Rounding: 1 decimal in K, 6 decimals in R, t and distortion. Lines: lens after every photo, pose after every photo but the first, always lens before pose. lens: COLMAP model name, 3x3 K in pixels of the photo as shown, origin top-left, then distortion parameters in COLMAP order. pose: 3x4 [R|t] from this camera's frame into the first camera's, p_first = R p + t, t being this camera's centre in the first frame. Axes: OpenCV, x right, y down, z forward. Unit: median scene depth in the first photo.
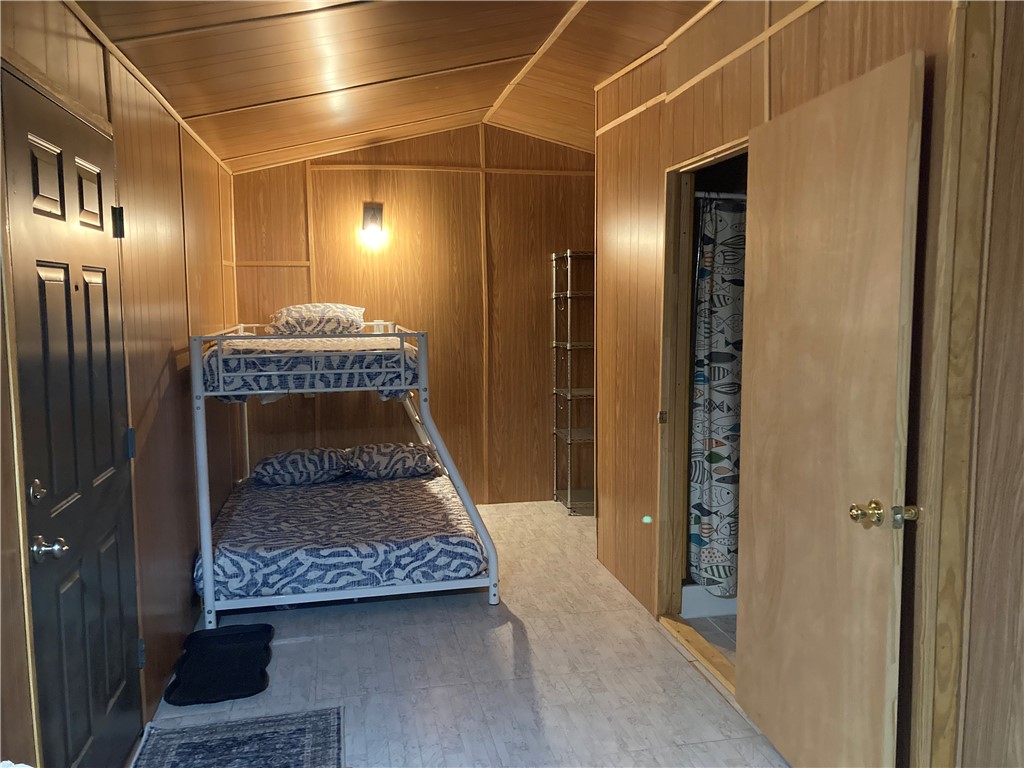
lens RADIAL K [[826.7, 0, 515.3], [0, 826.7, 382.6], [0, 0, 1]] dist [0.039046, -0.033369]
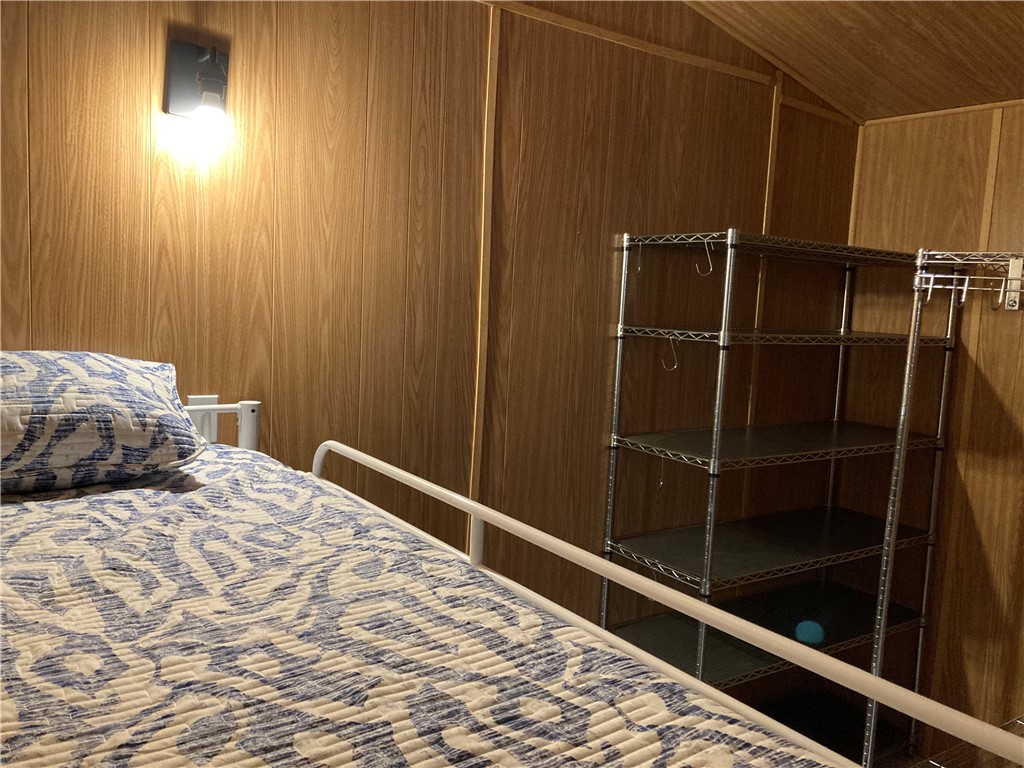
lens RADIAL K [[826.7, 0, 501.8], [0, 826.7, 362.2], [0, 0, 1]] dist [0.039046, -0.033369]
pose [[0.915215, 0.016276, 0.402637, -0.206855], [-0.018223, 0.999833, 0.001005, -0.098833], [-0.402554, -0.008257, 0.915359, 0.707685]]
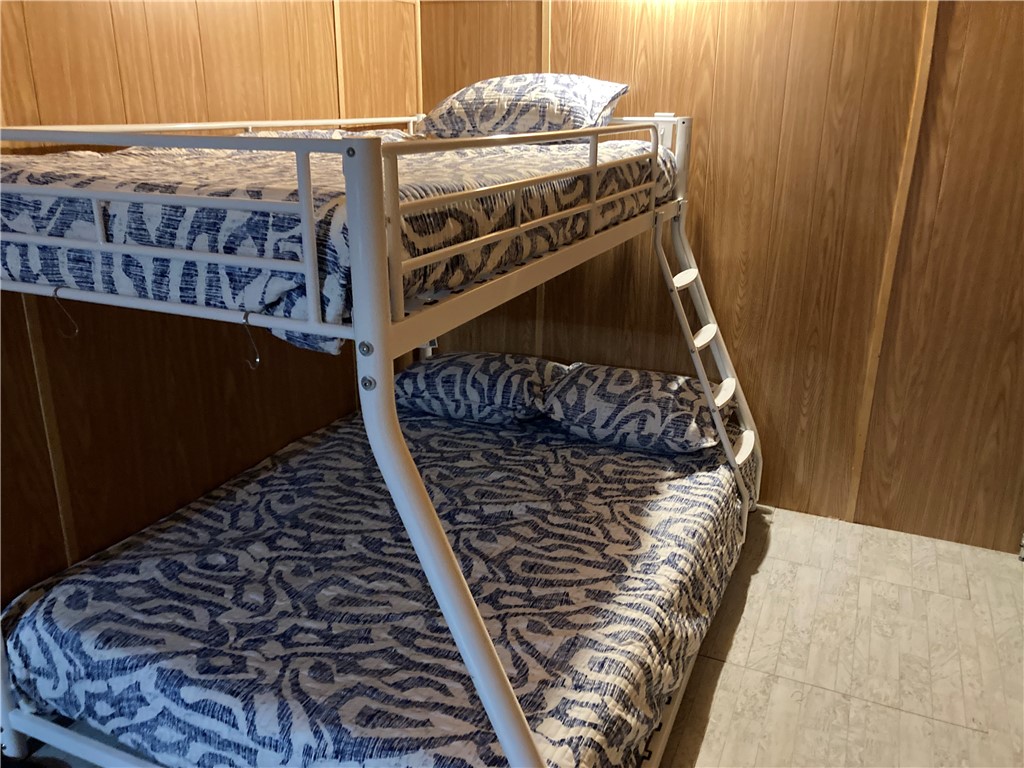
lens RADIAL K [[826.7, 0, 501.2], [0, 826.7, 376.8], [0, 0, 1]] dist [0.039046, -0.033369]
pose [[0.801011, 0.200252, -0.564164, 0.066916], [-0.071870, 0.967745, 0.241462, -0.040152], [0.594320, -0.152867, 0.789567, 0.590227]]
